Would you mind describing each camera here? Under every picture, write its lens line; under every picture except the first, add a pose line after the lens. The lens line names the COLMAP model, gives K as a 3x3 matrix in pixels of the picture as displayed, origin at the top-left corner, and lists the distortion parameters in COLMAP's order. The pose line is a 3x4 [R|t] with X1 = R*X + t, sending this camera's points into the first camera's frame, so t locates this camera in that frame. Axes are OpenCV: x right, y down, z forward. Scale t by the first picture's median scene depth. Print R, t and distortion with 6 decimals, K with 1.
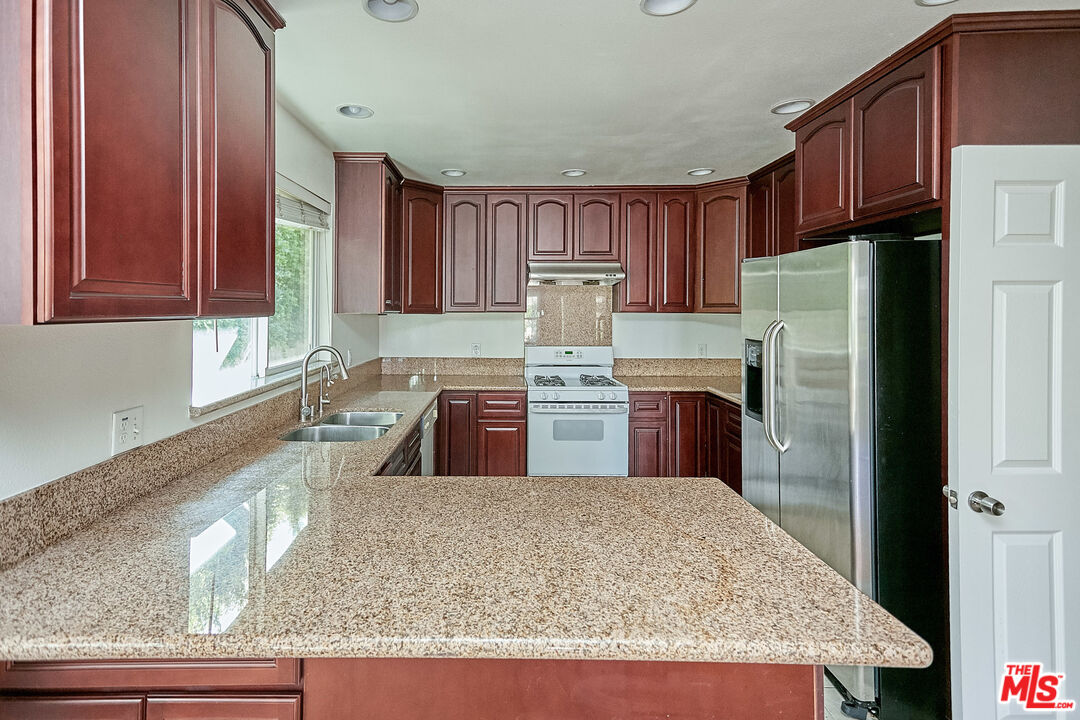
lens RADIAL K [[542.6, 0, 488.9], [0, 542.6, 312.3], [0, 0, 1]] dist [0.023919, -0.000551]
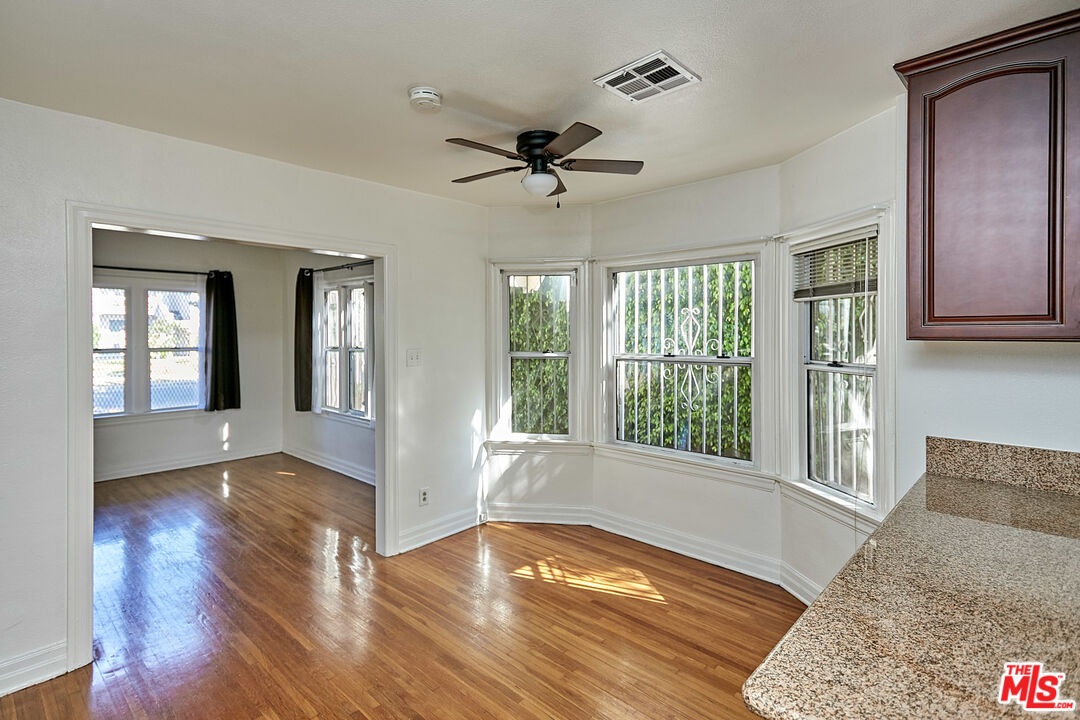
lens RADIAL K [[524.9, 0, 524.0], [0, 524.9, 332.6], [0, 0, 1]] dist [0.023212, 0.000783]
pose [[-0.690695, 0.004963, -0.723129, 0.433325], [0.001131, 0.999983, 0.005784, -0.005950], [0.723146, 0.003177, -0.690688, 0.342597]]
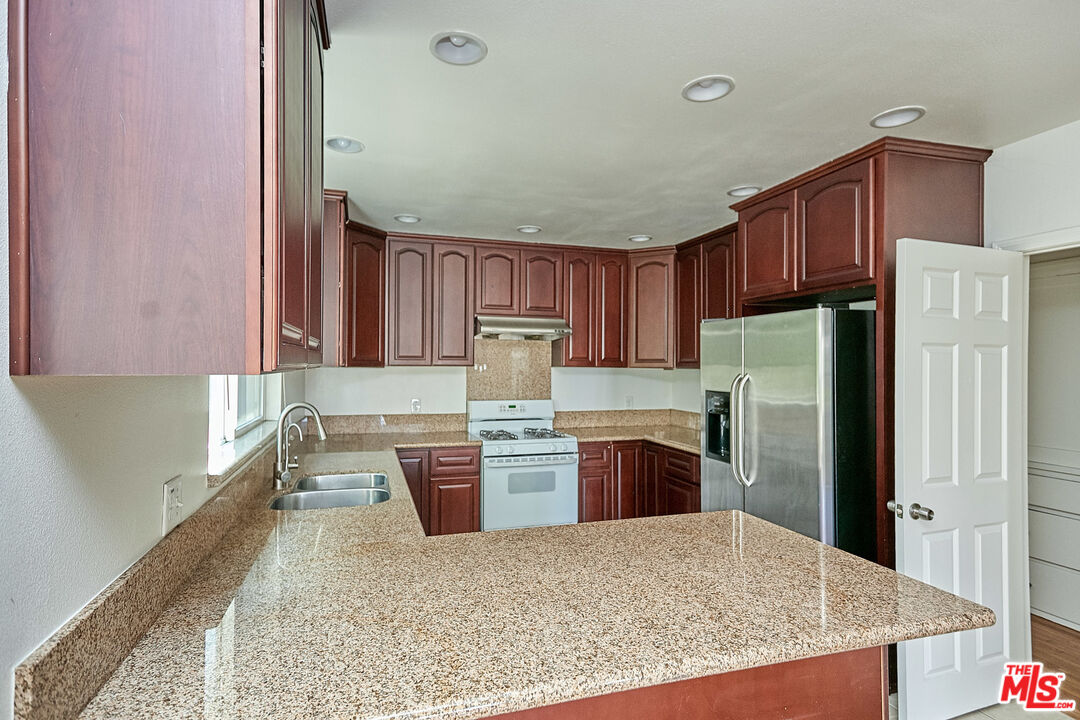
lens RADIAL K [[561.3, 0, 523.3], [0, 561.3, 362.5], [0, 0, 1]] dist [0.024938, 0.000183]
pose [[0.948975, 0.006723, 0.315279, -0.181315], [-0.003766, 0.999943, -0.009987, 0.003306], [-0.315328, 0.008290, 0.948947, 0.006600]]
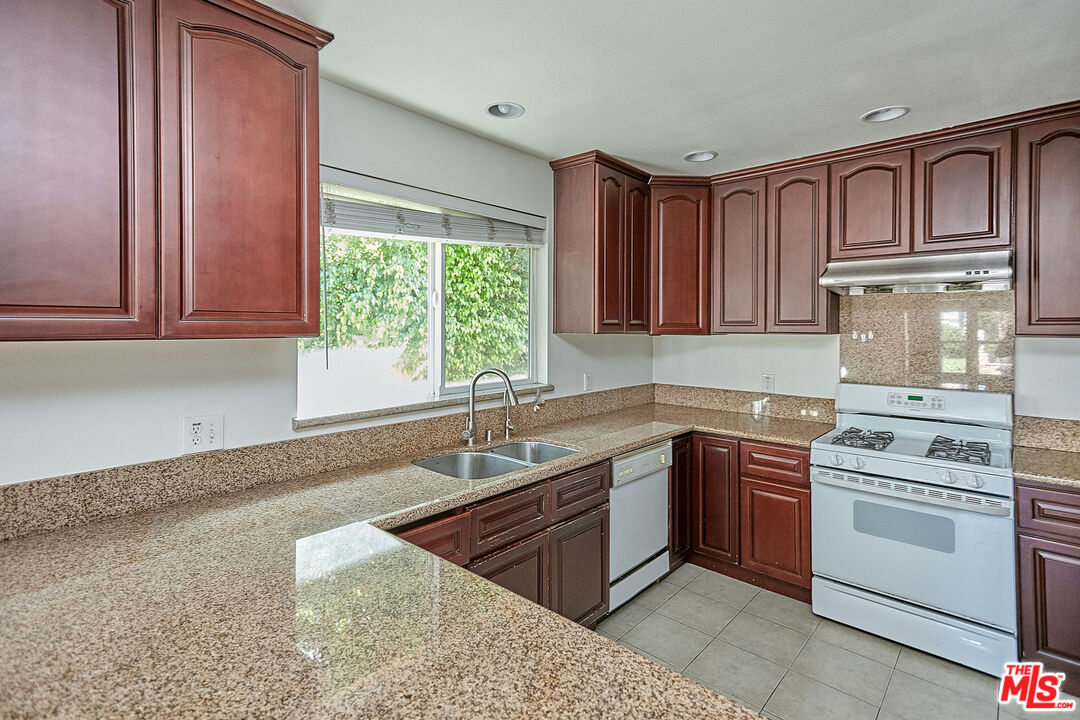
lens RADIAL K [[526.3, 0, 540.4], [0, 526.3, 324.9], [0, 0, 1]] dist [0.019561, 0.001013]
pose [[0.749263, -0.001572, -0.662271, 0.258651], [-0.005923, 0.999941, -0.009074, -0.003885], [0.662246, 0.010721, 0.749210, 0.266554]]
